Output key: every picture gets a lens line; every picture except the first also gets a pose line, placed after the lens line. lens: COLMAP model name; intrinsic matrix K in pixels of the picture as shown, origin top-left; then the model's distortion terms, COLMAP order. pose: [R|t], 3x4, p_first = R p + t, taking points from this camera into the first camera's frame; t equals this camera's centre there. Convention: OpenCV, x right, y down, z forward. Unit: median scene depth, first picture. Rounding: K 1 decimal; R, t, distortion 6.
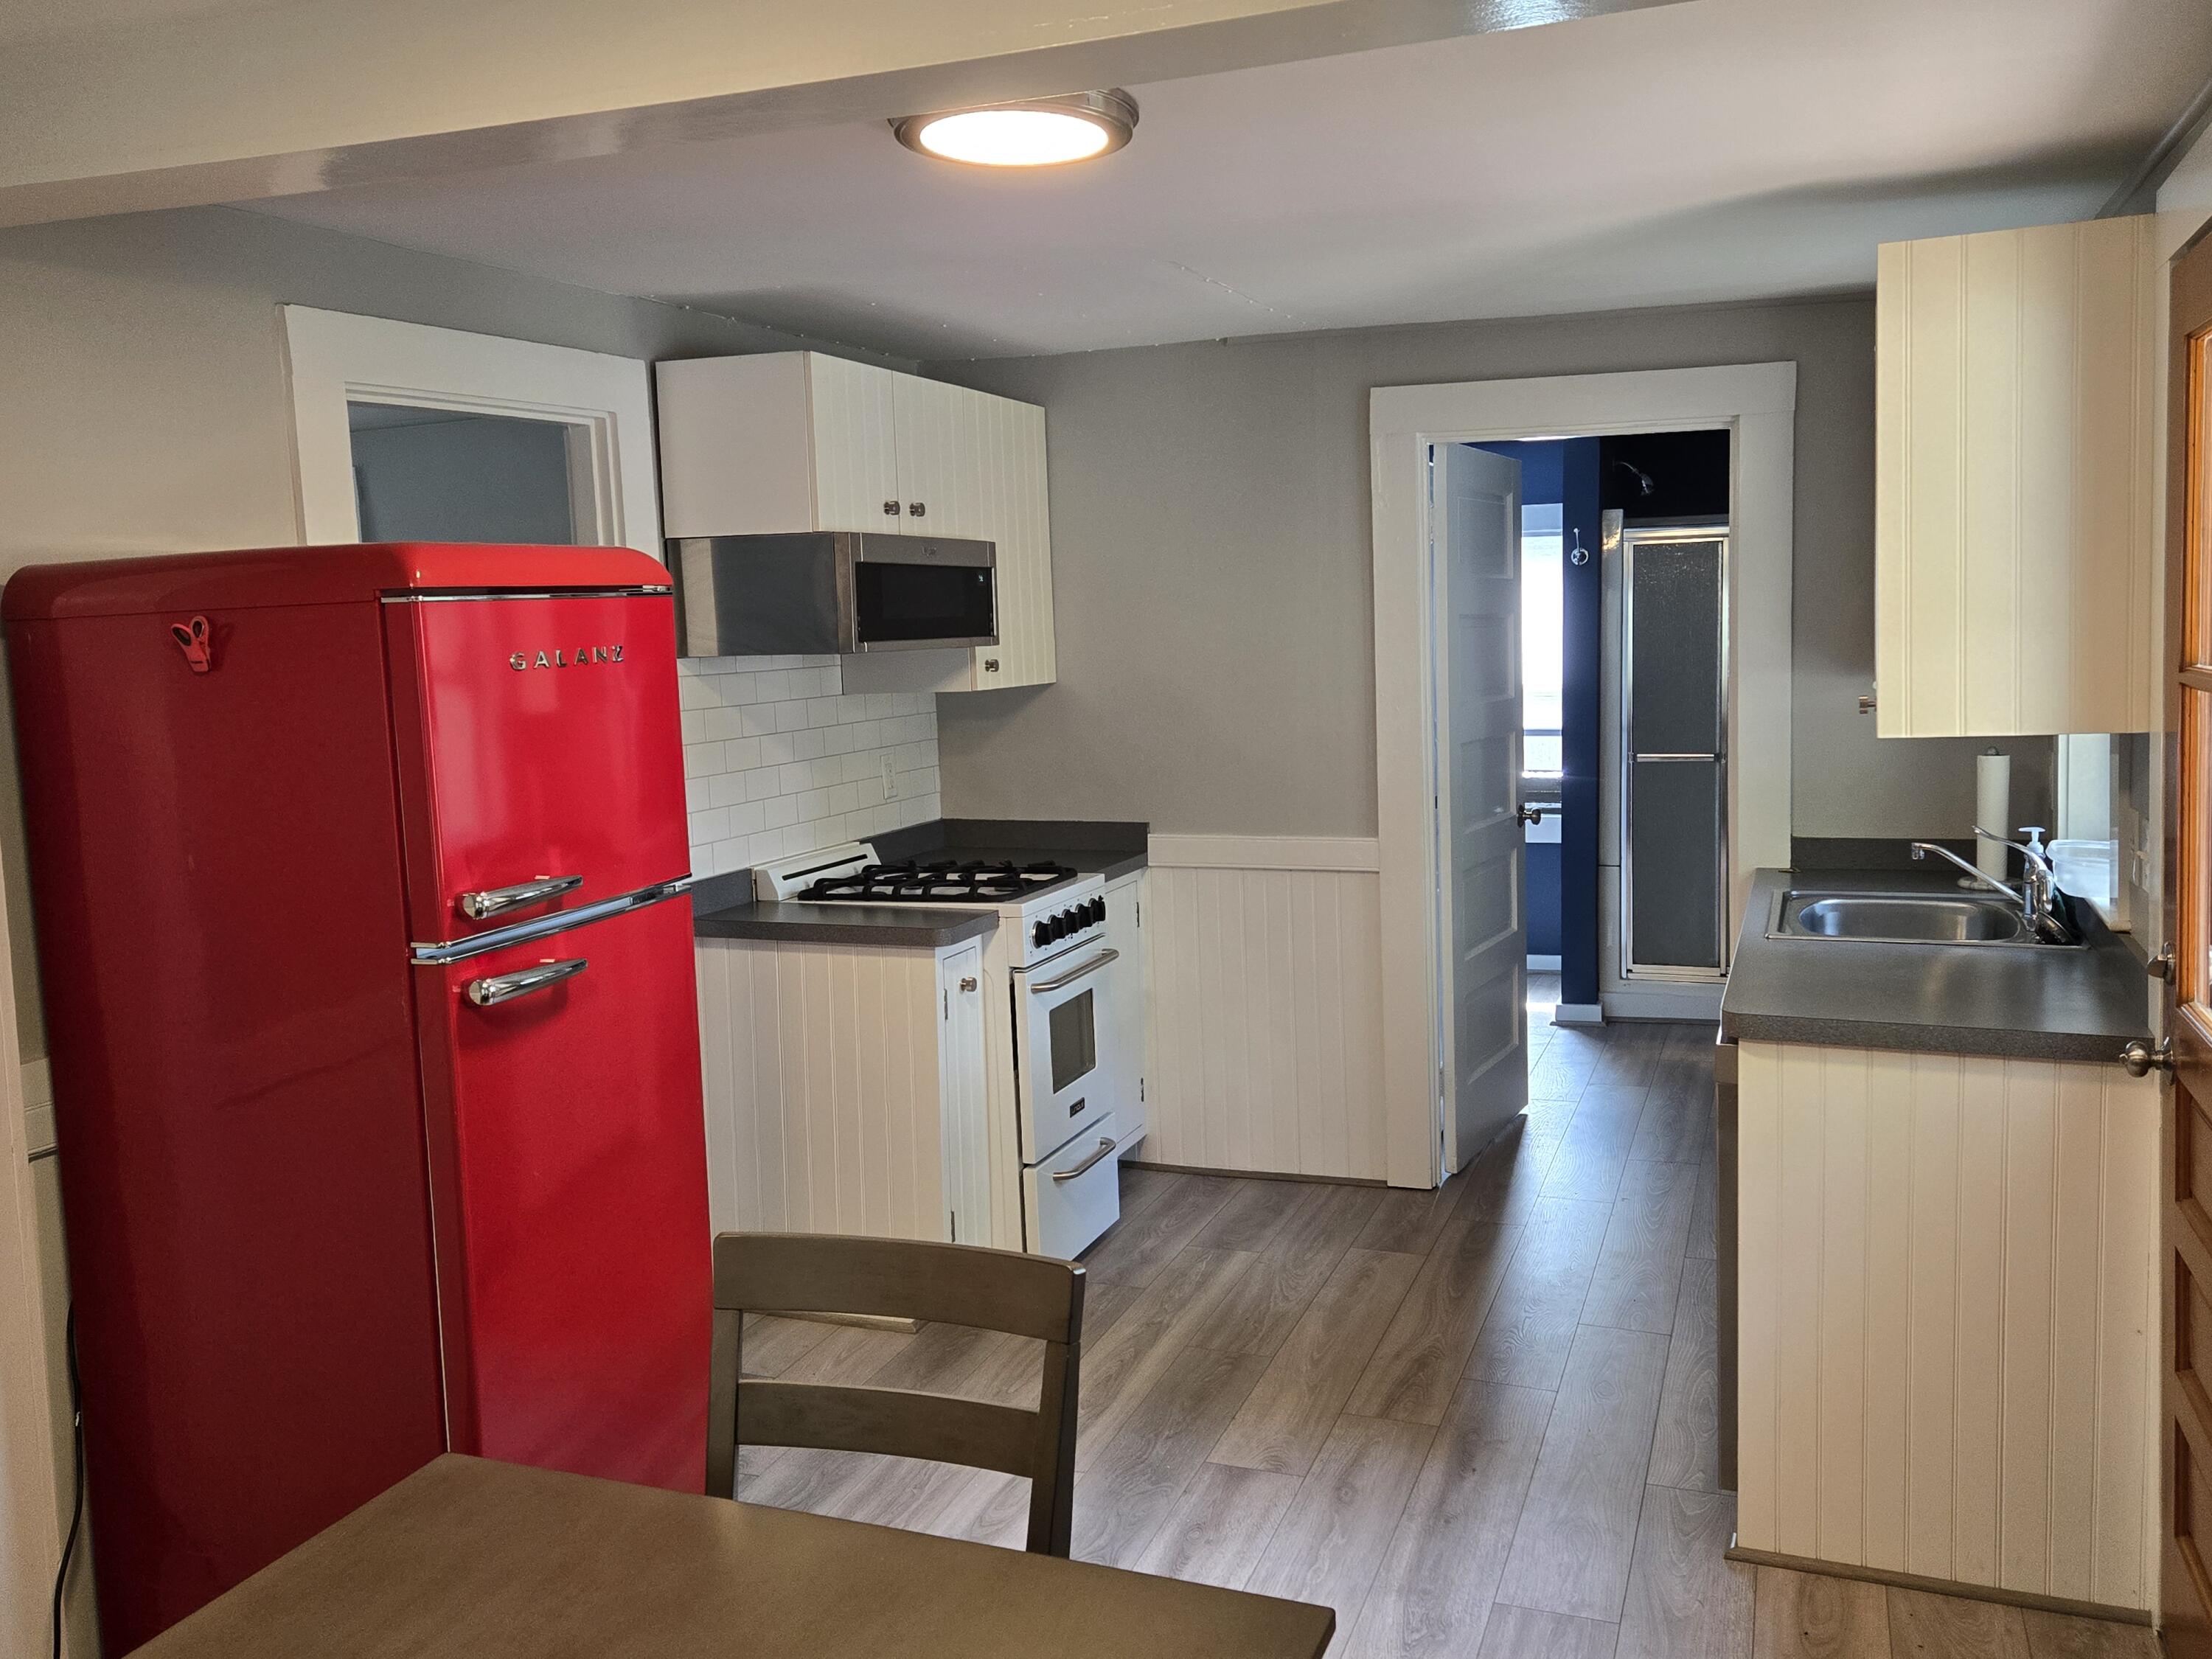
lens RADIAL K [[1842.3, 0, 1105.6], [0, 1842.3, 828.0], [0, 0, 1]] dist [0.002036, -0.000123]
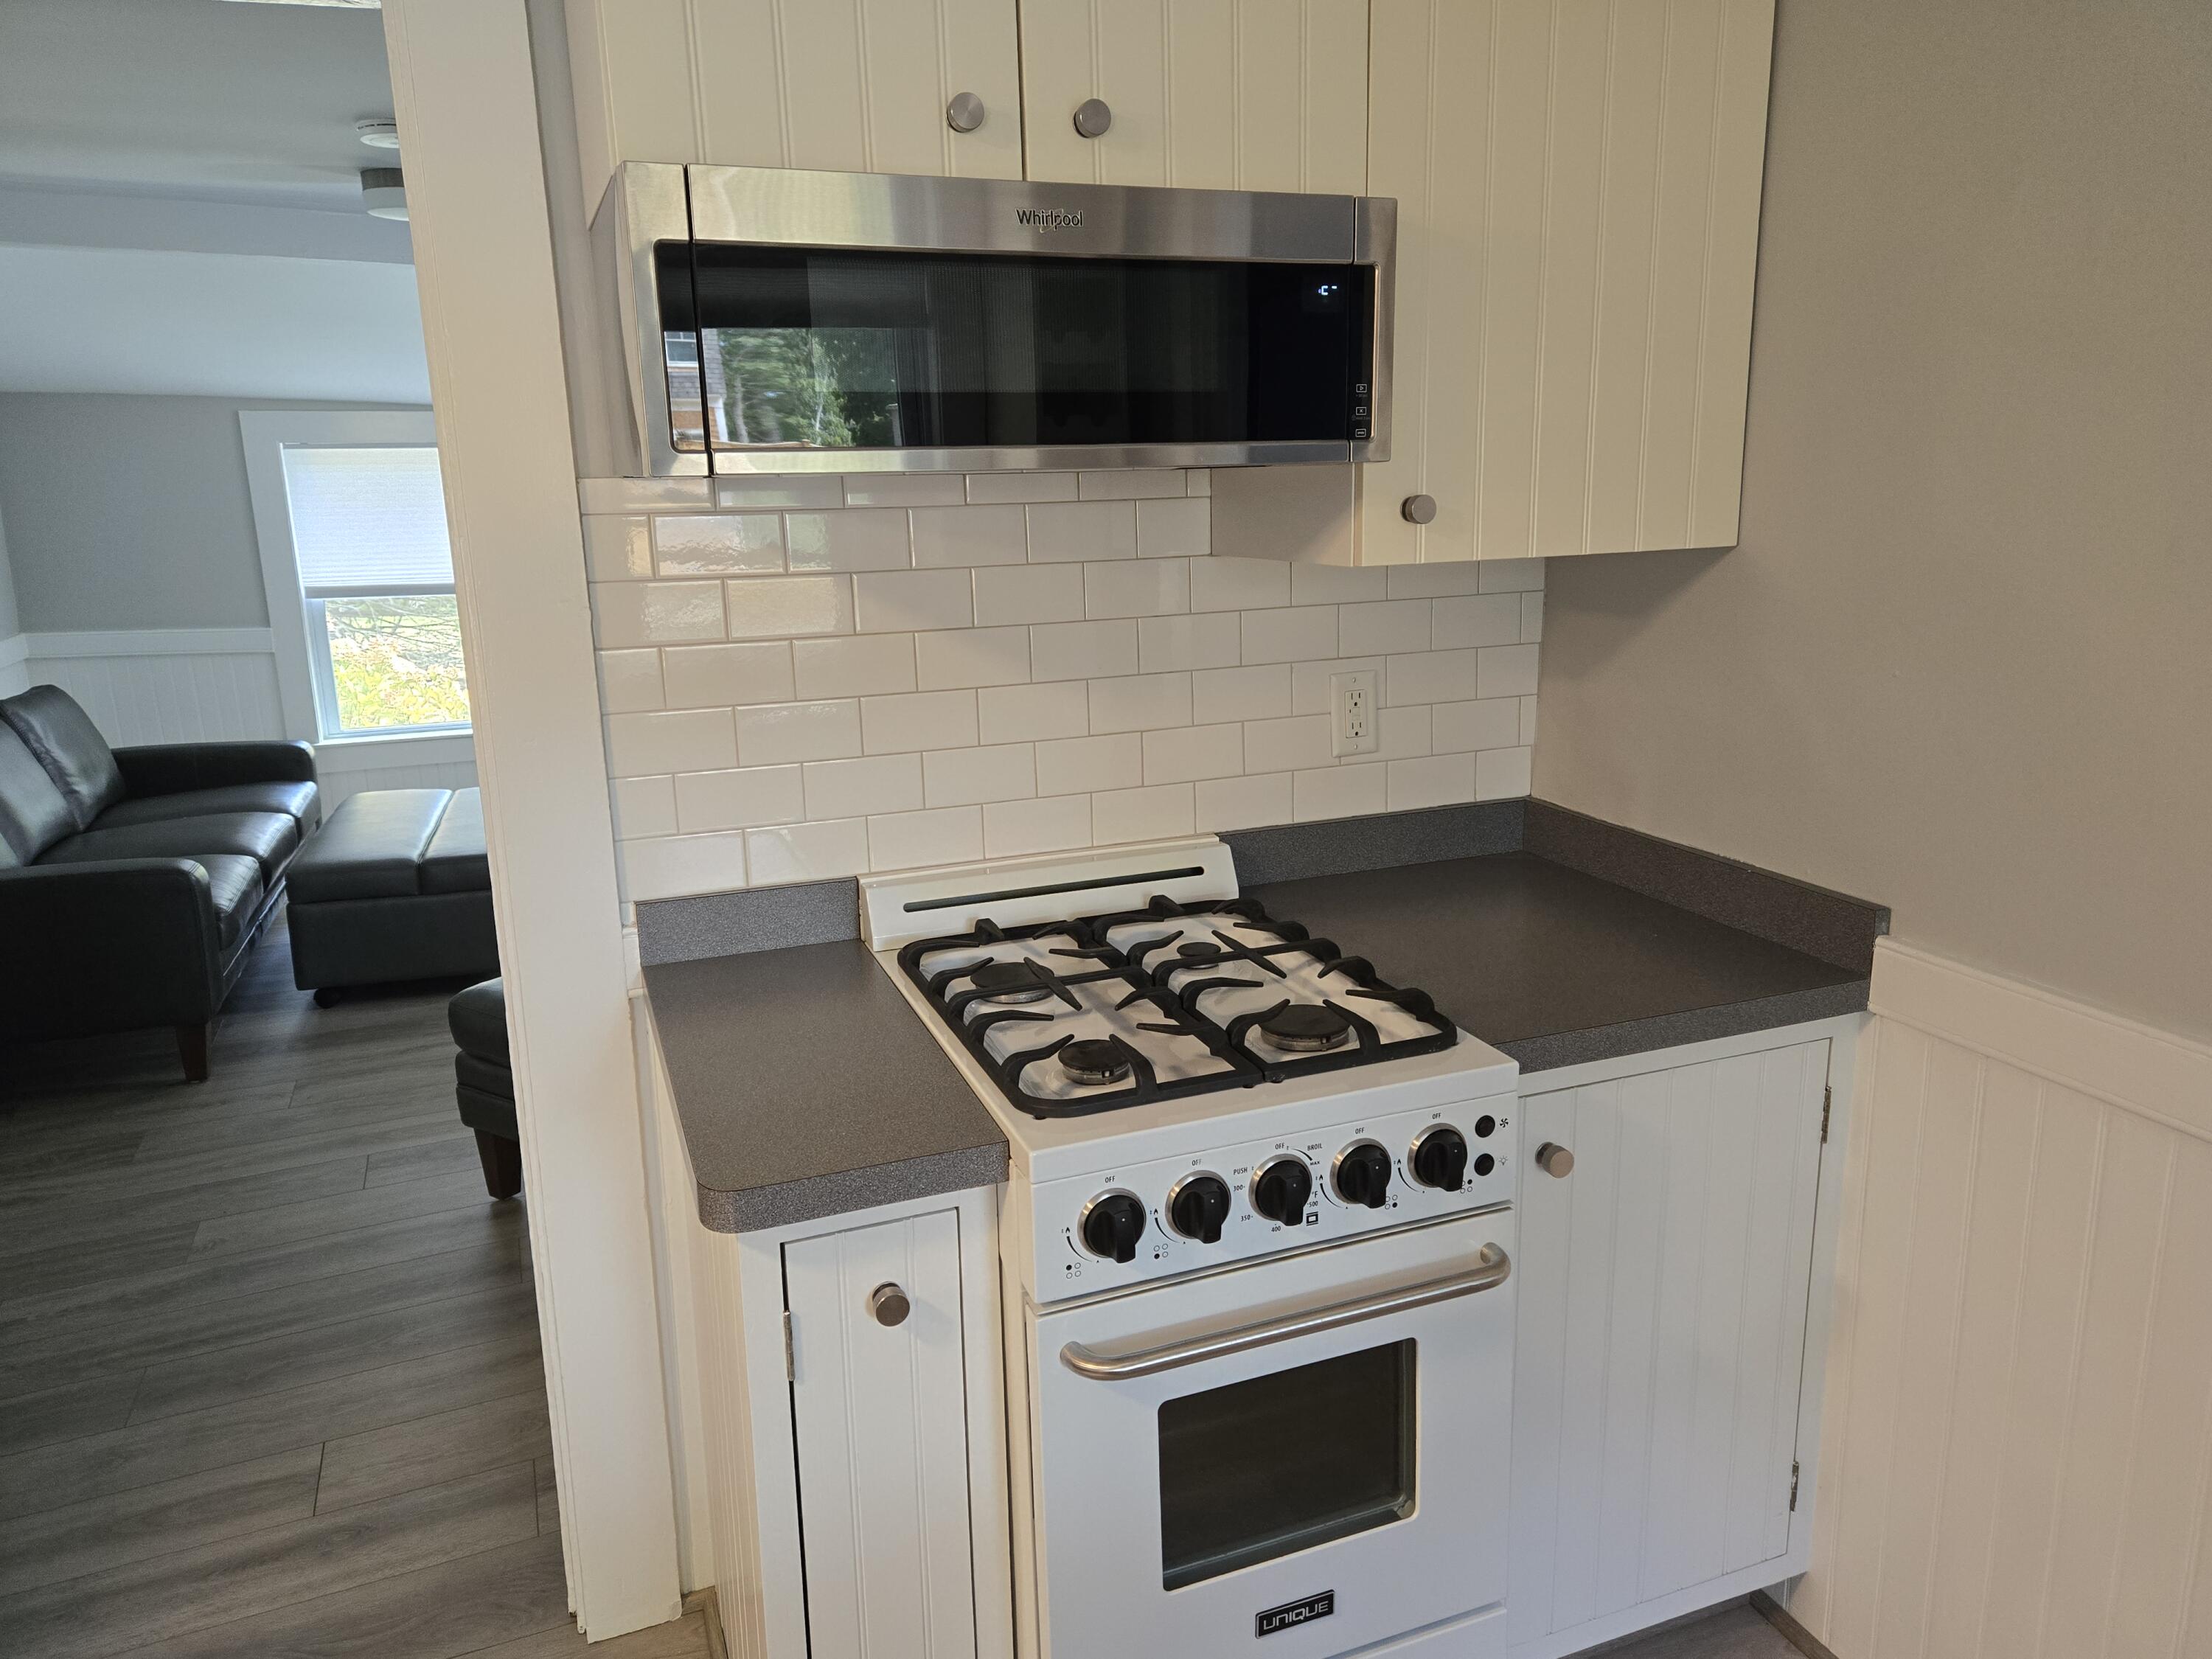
lens RADIAL K [[1518.9, 0, 1117.3], [0, 1518.9, 814.9], [0, 0, 1]] dist [0.023131, -0.031718]
pose [[0.678029, 0.184960, -0.711384, 0.155269], [-0.083451, 0.980935, 0.175505, -0.073740], [0.730283, -0.059632, 0.680537, 0.695818]]
